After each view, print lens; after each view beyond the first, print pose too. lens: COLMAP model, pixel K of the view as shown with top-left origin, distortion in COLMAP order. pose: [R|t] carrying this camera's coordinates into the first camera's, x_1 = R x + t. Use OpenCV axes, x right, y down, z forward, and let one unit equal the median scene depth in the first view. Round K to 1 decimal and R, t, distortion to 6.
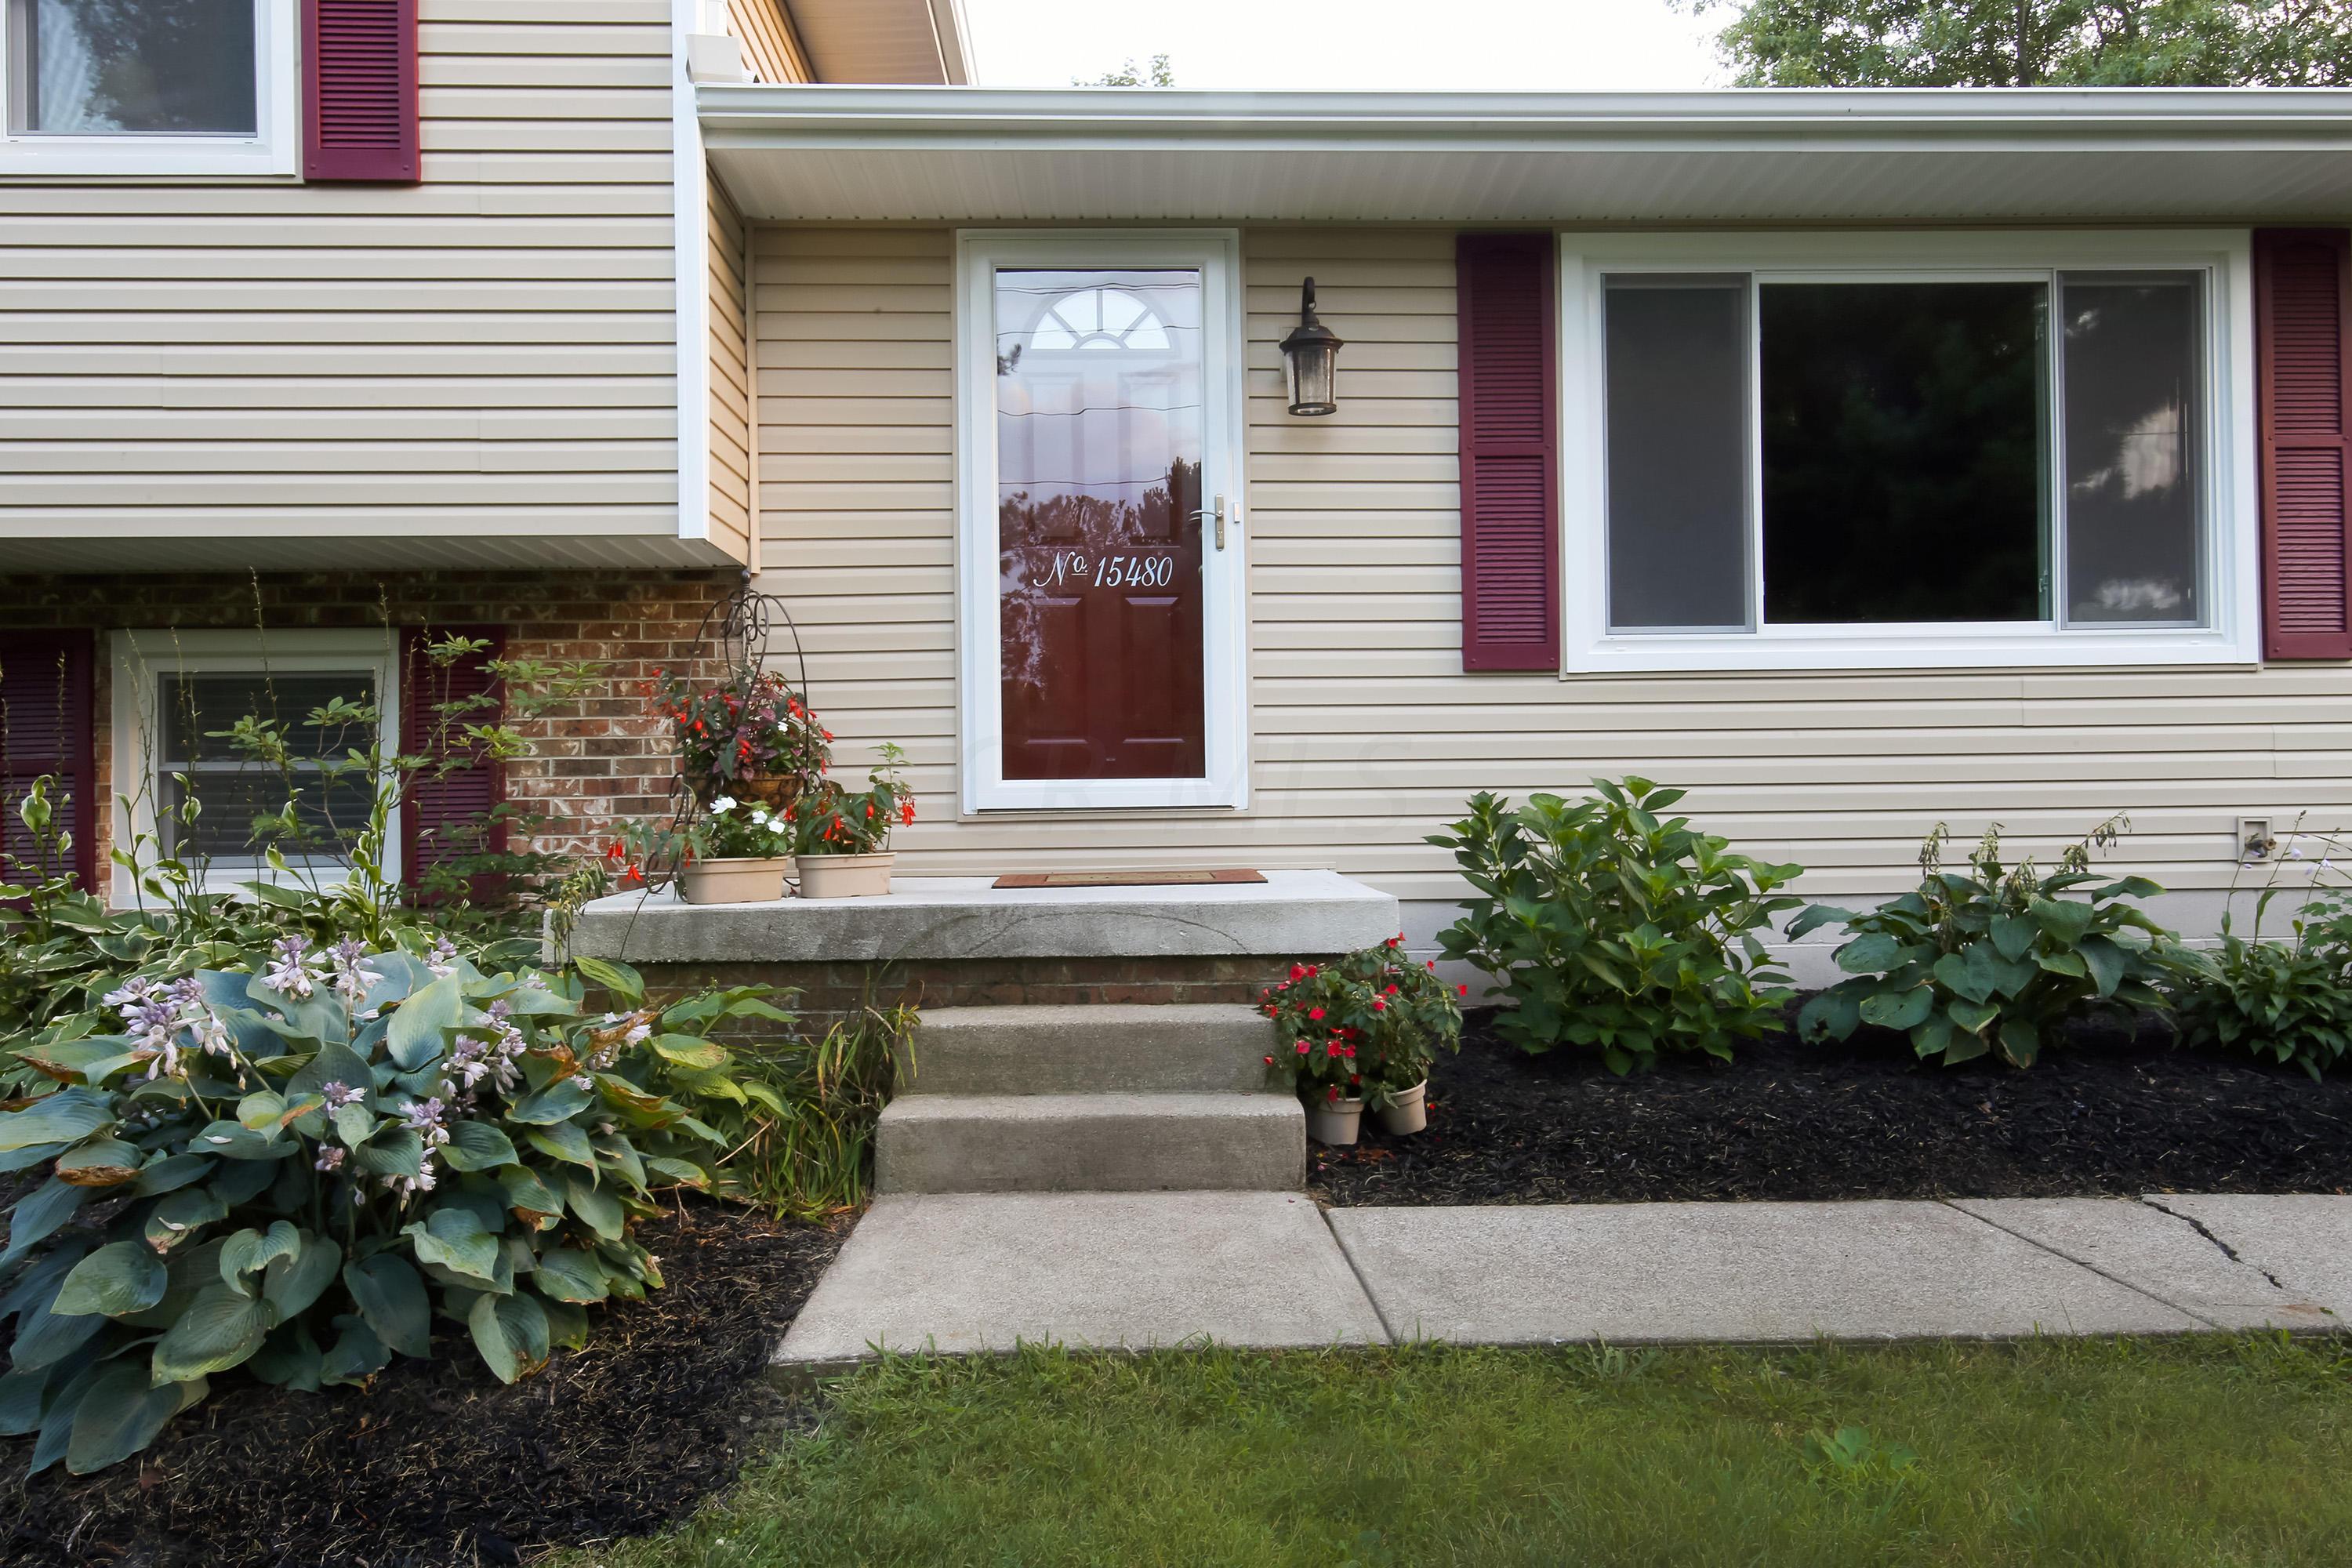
lens RADIAL K [[1512.1, 0, 1173.2], [0, 1512.1, 770.8], [0, 0, 1]] dist [0.018745, -0.001381]
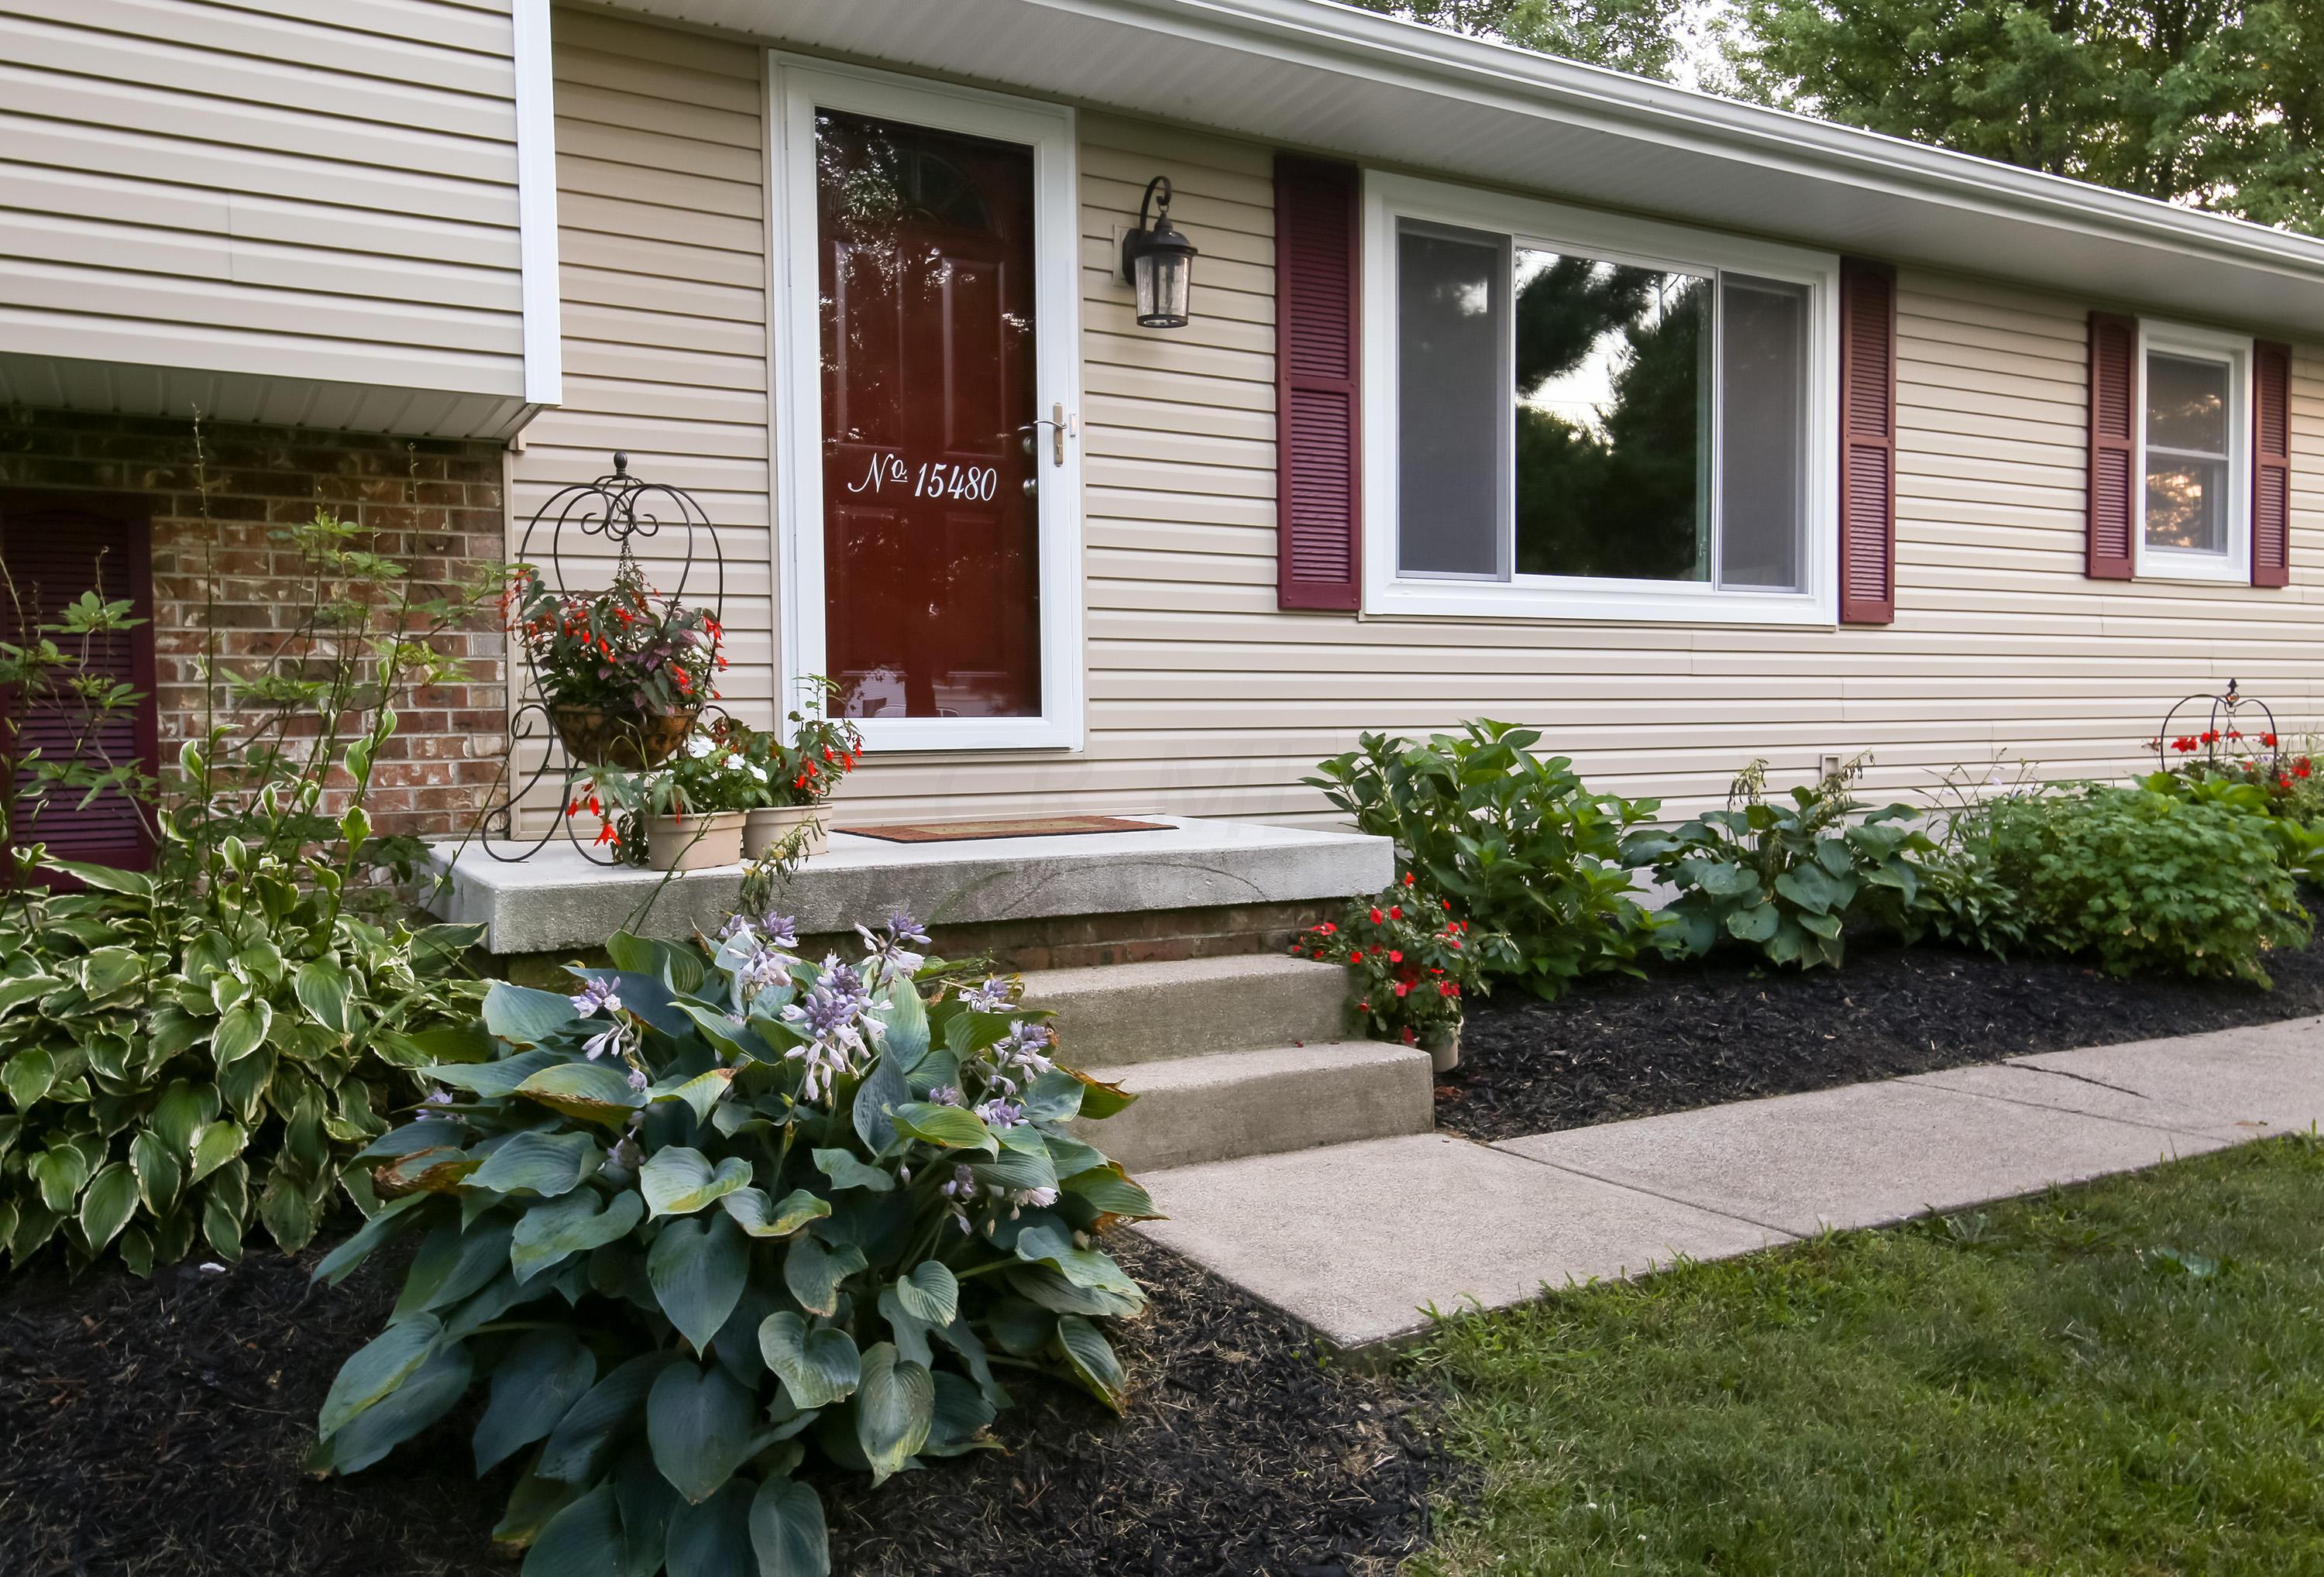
lens RADIAL K [[1692.7, 0, 1141.6], [0, 1692.7, 772.7], [0, 0, 1]] dist [0.034227, -0.000764]
pose [[0.886317, -0.009735, 0.462978, -0.457413], [-0.007005, 0.999383, 0.034424, 0.003186], [-0.463027, -0.033753, 0.885701, 0.082001]]
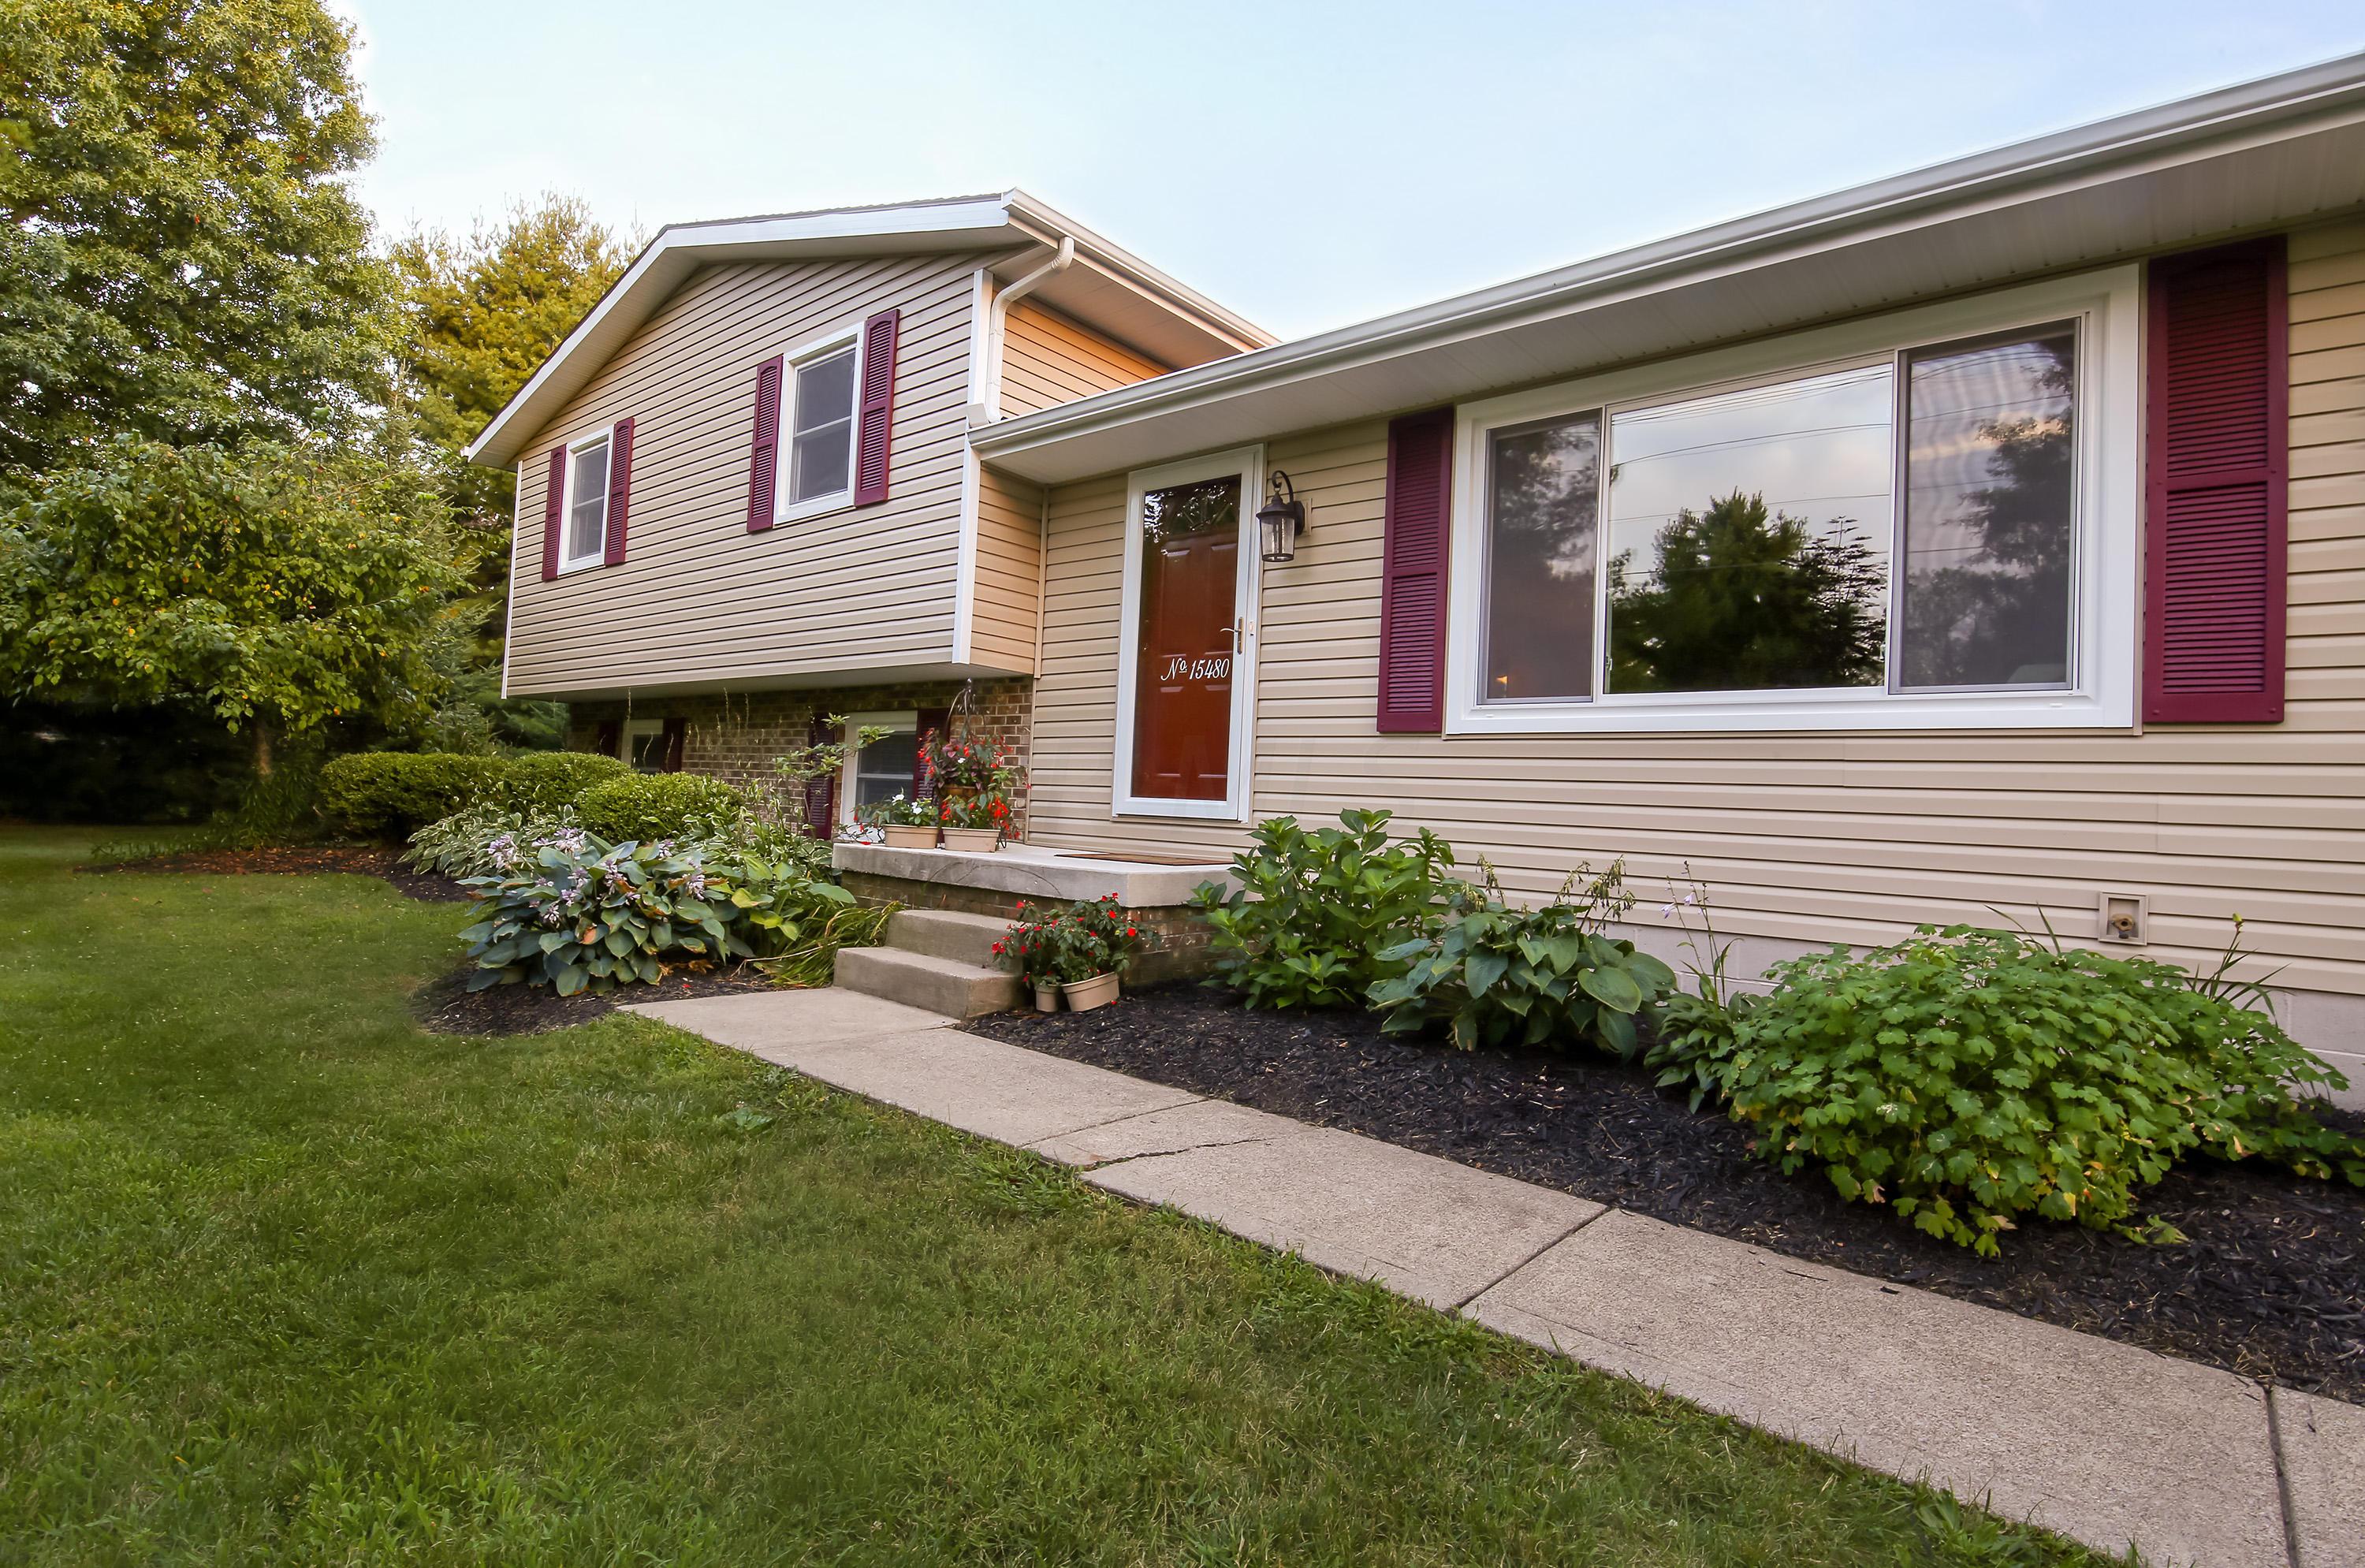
lens RADIAL K [[1142.0, 0, 1172.9], [0, 1142.0, 768.8], [0, 0, 1]] dist [0.002613, -0.010178]
pose [[0.733374, 0.024212, -0.679394, 0.889975], [-0.047201, 0.998767, -0.015358, -0.008977], [0.678185, 0.043331, 0.733613, 0.123936]]
